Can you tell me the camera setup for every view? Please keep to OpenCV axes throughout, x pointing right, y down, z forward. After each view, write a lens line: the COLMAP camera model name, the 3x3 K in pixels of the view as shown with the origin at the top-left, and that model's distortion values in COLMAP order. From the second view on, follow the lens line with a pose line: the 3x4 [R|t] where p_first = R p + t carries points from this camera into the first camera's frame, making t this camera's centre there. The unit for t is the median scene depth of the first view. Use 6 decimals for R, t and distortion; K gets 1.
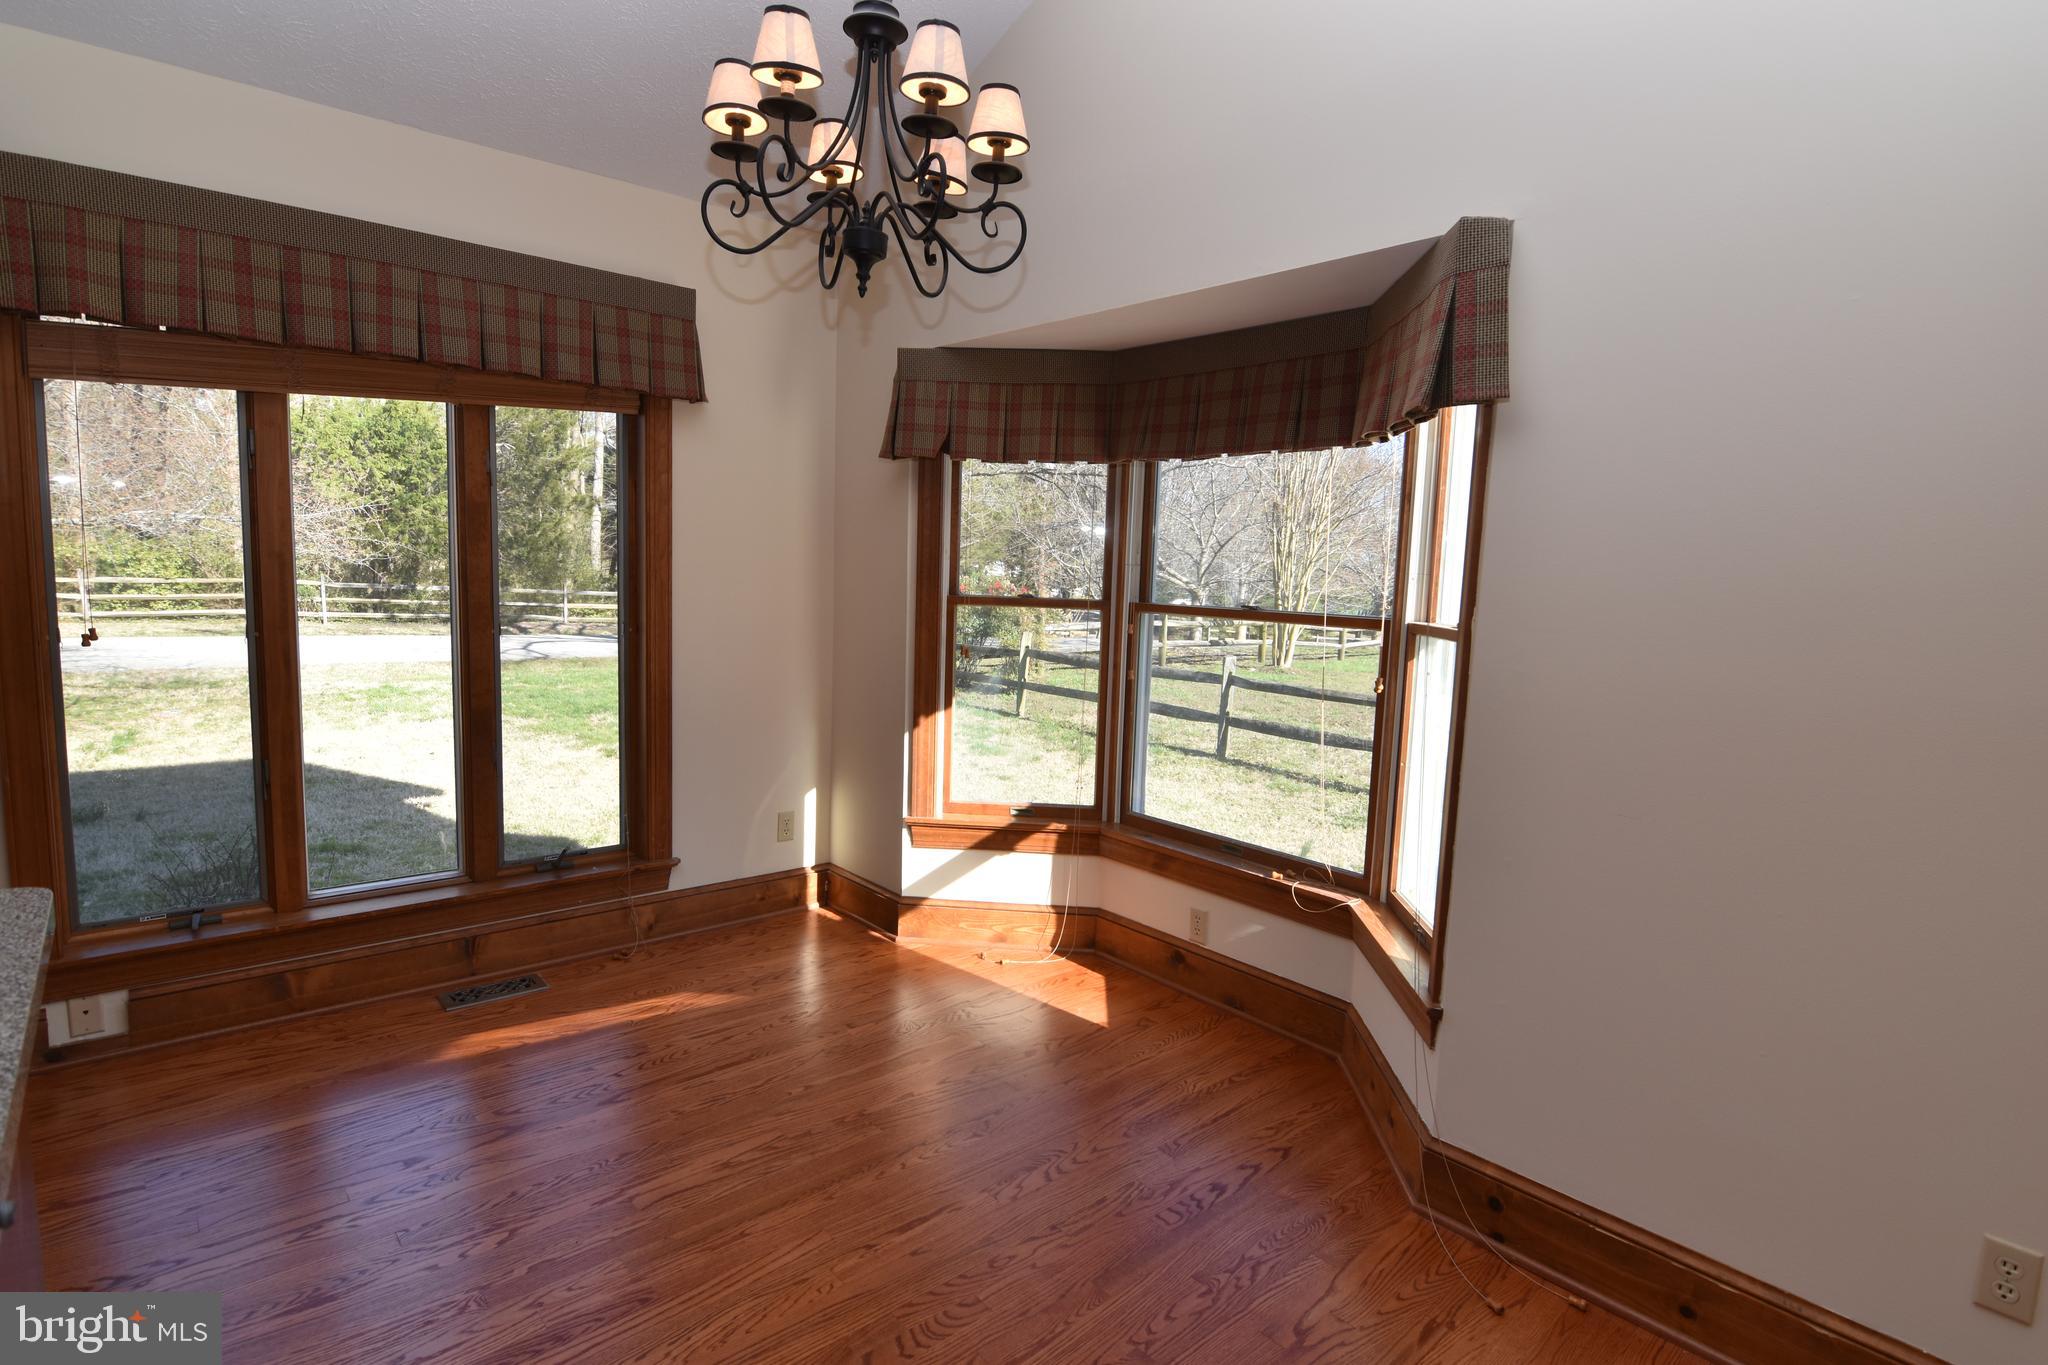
lens RADIAL K [[1043.7, 0, 1018.1], [0, 1043.7, 687.4], [0, 0, 1]] dist [-0.005316, -0.002980]
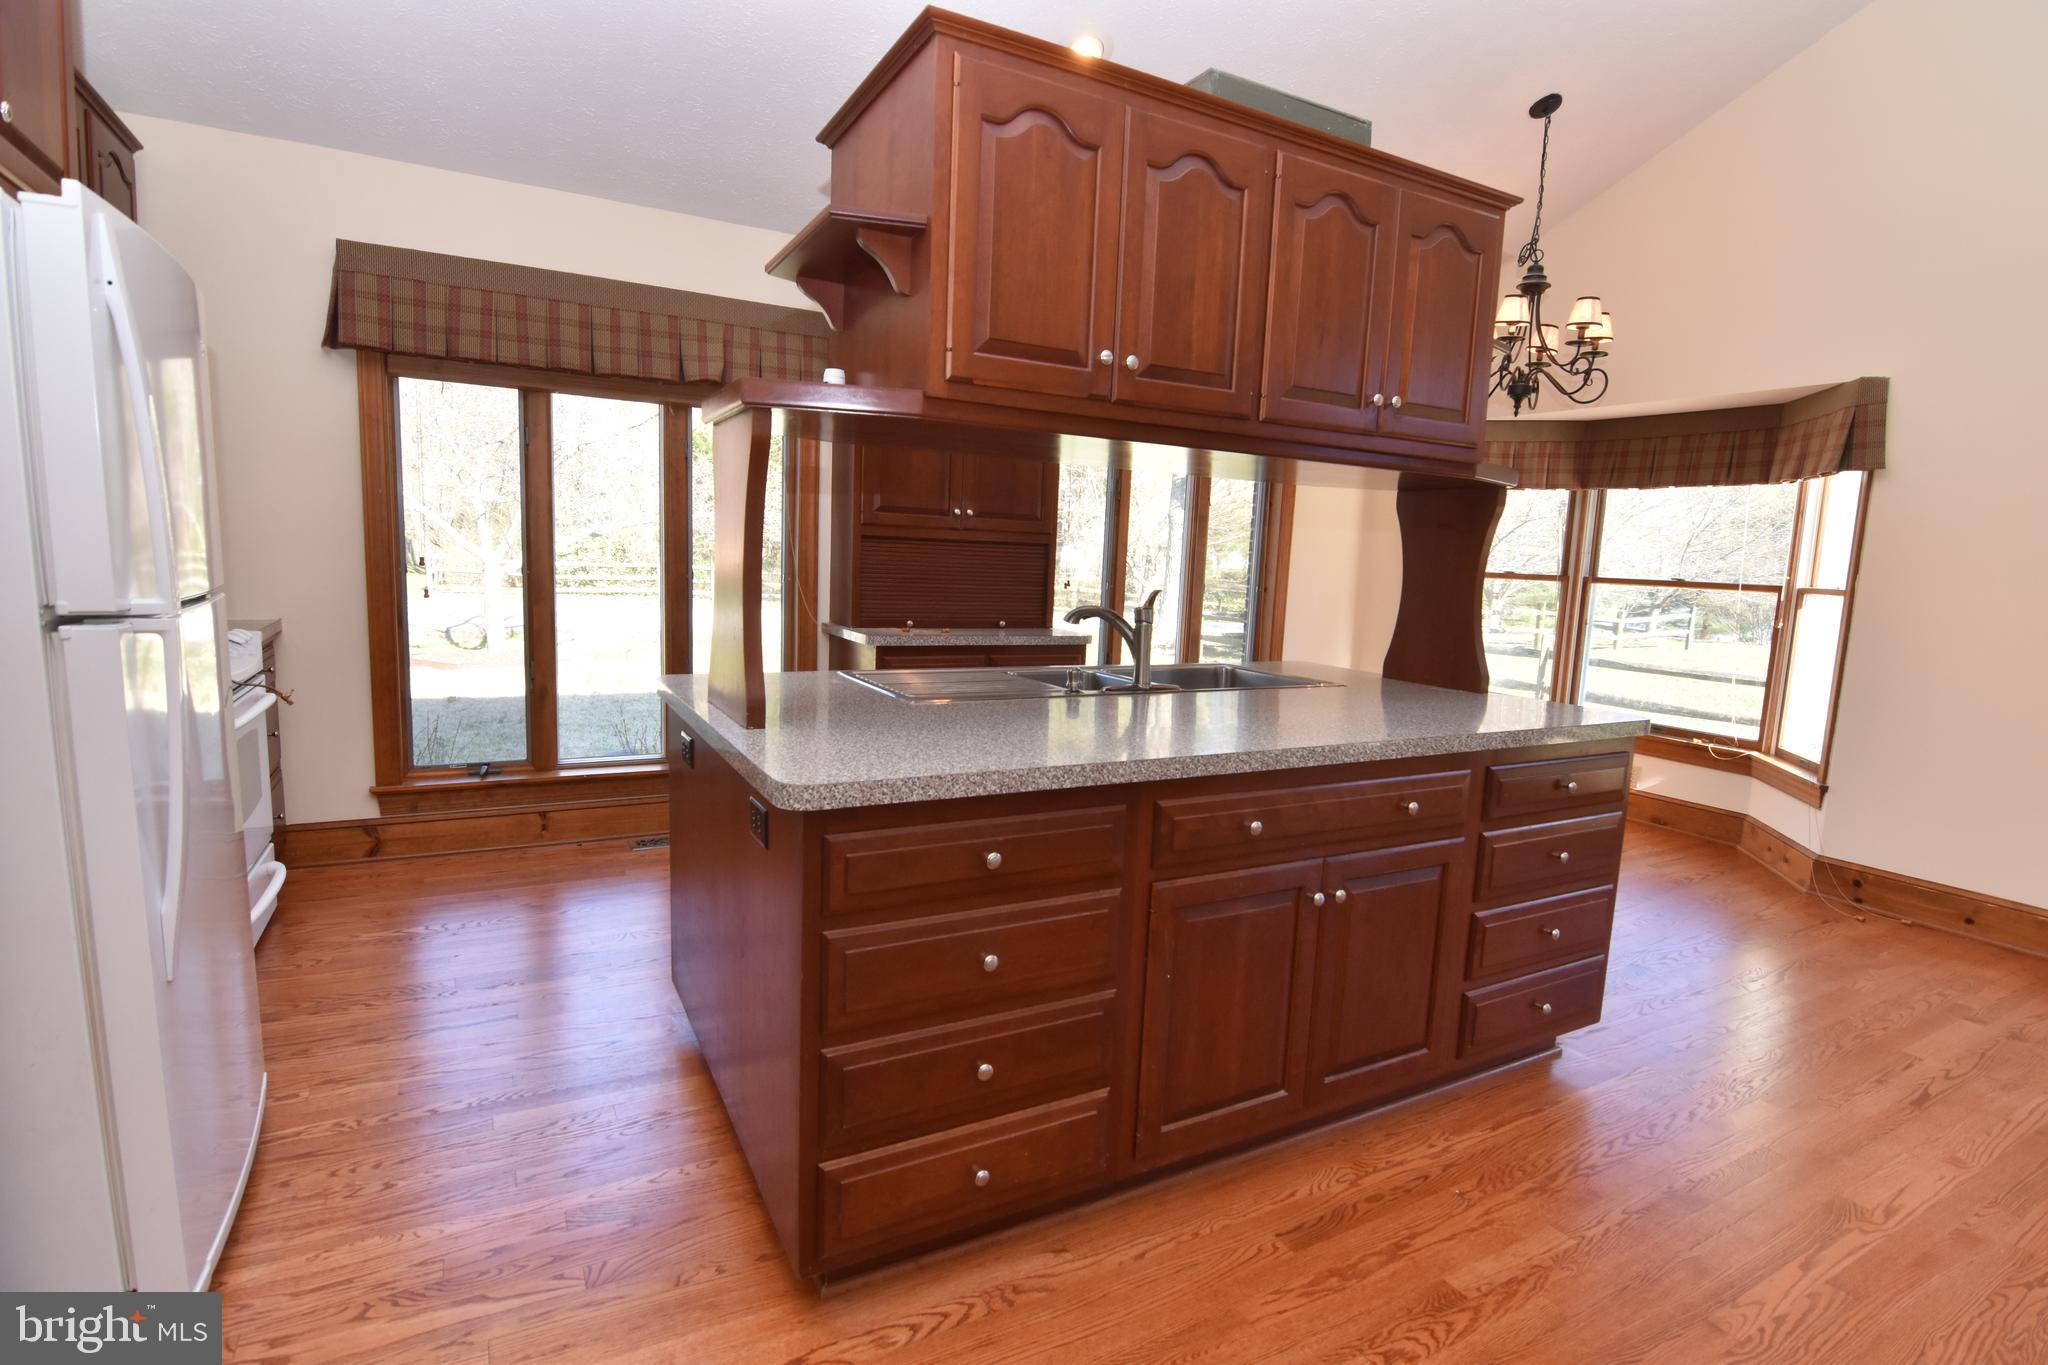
lens RADIAL K [[993.4, 0, 1029.8], [0, 993.4, 682.5], [0, 0, 1]] dist [-0.018662, 0.000008]
pose [[0.975976, 0.033515, -0.215286, -0.453998], [-0.032127, 0.999434, 0.009947, 0.106742], [0.215498, -0.002791, 0.976500, -0.757686]]
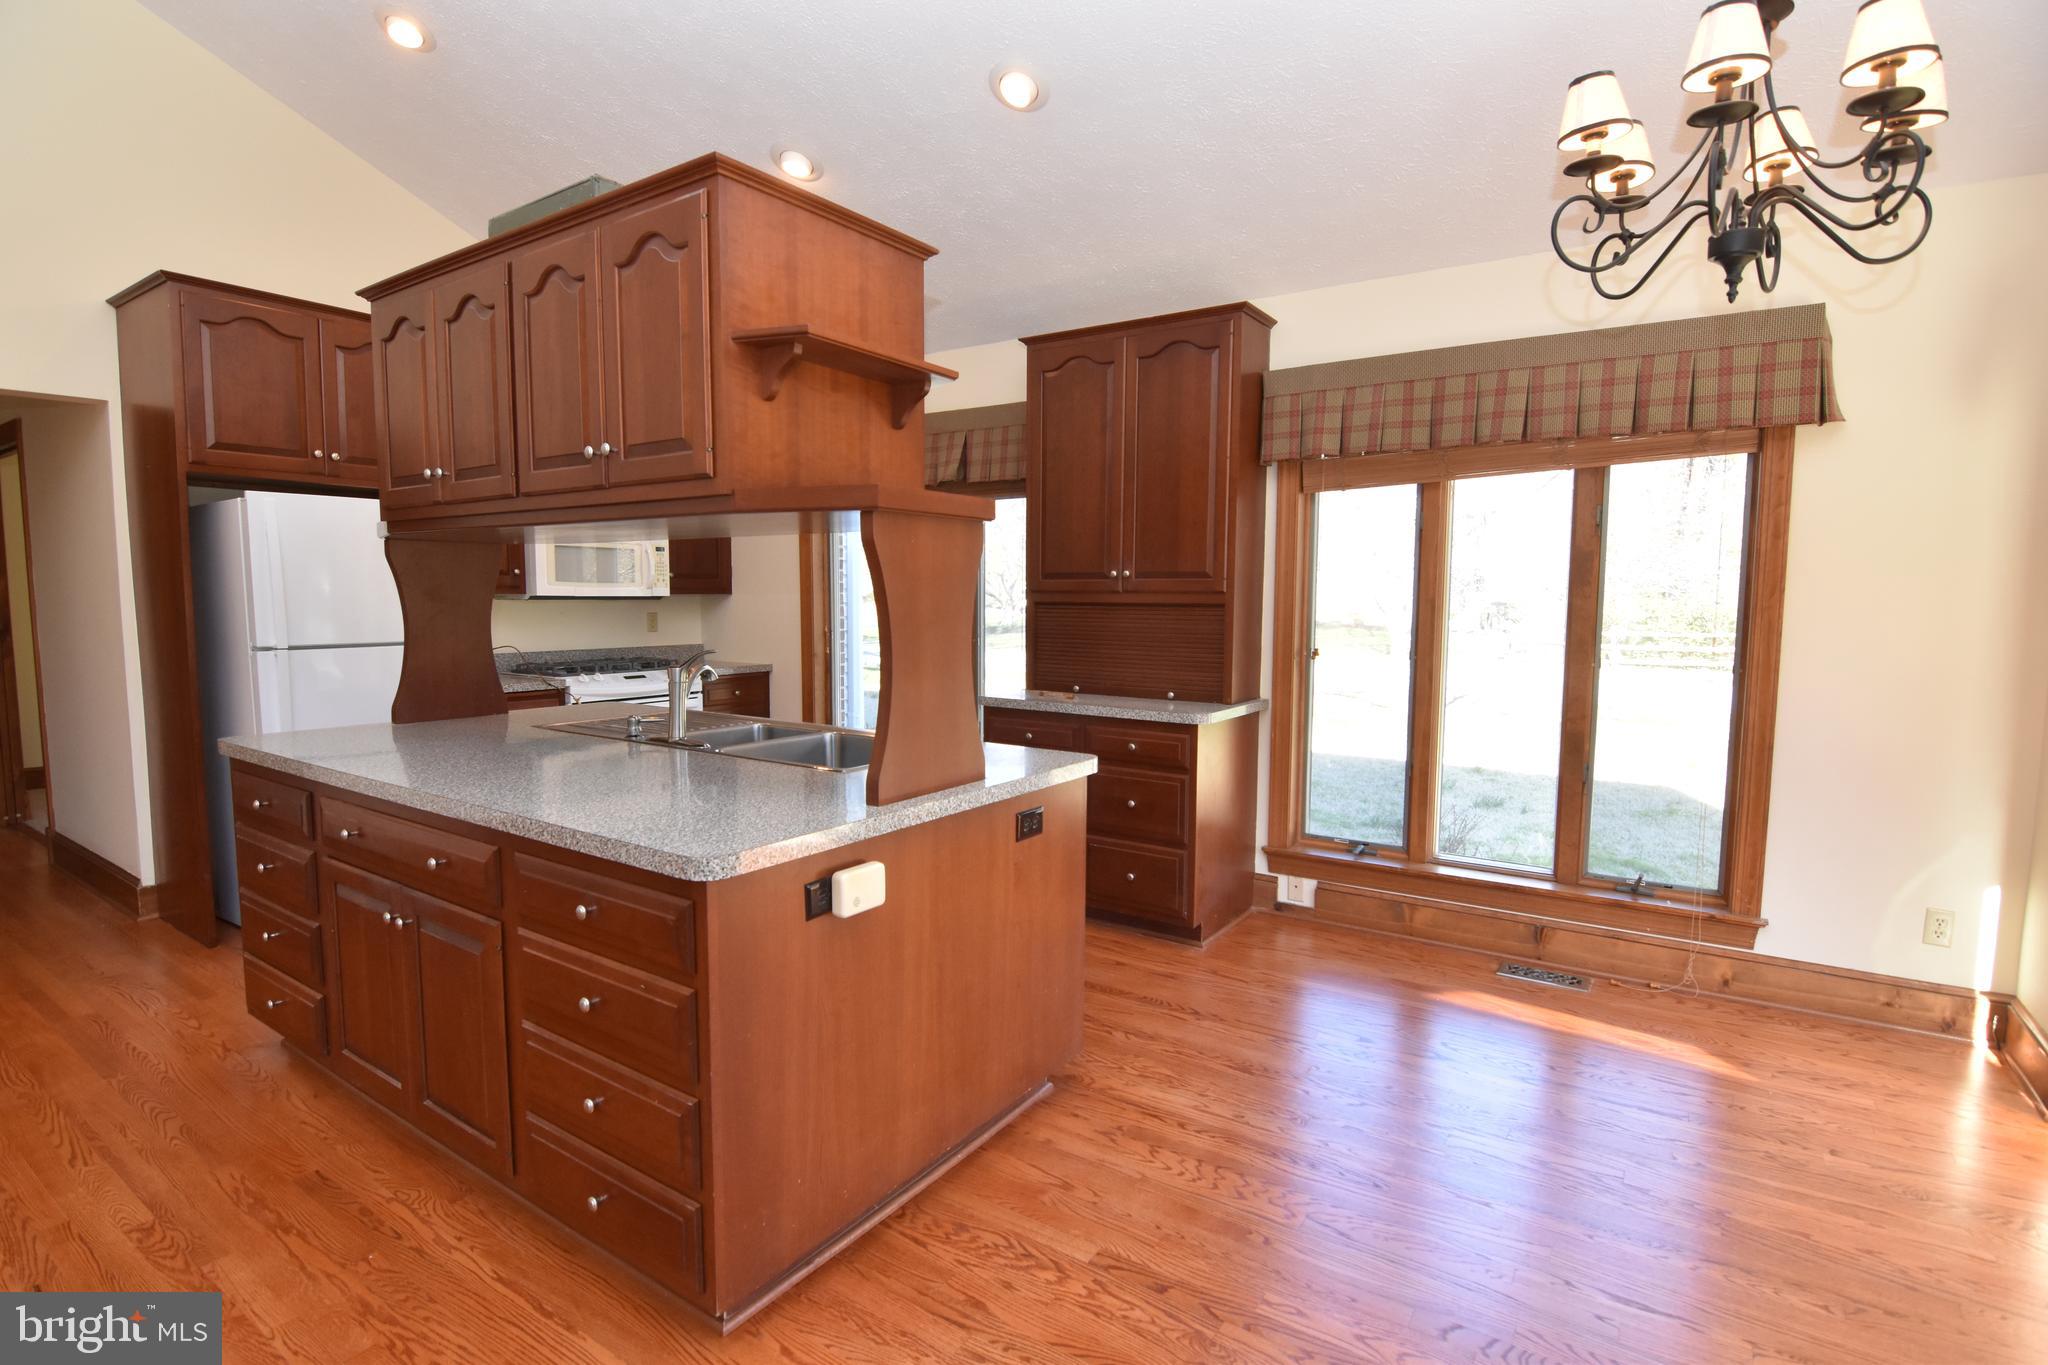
lens RADIAL K [[993.4, 0, 1026.4], [0, 993.4, 688.5], [0, 0, 1]] dist [-0.018662, 0.000008]
pose [[0.254857, 0.058862, -0.965185, 0.395115], [-0.109716, 0.993460, 0.031616, 0.005803], [0.960734, 0.097839, 0.259649, 0.146926]]
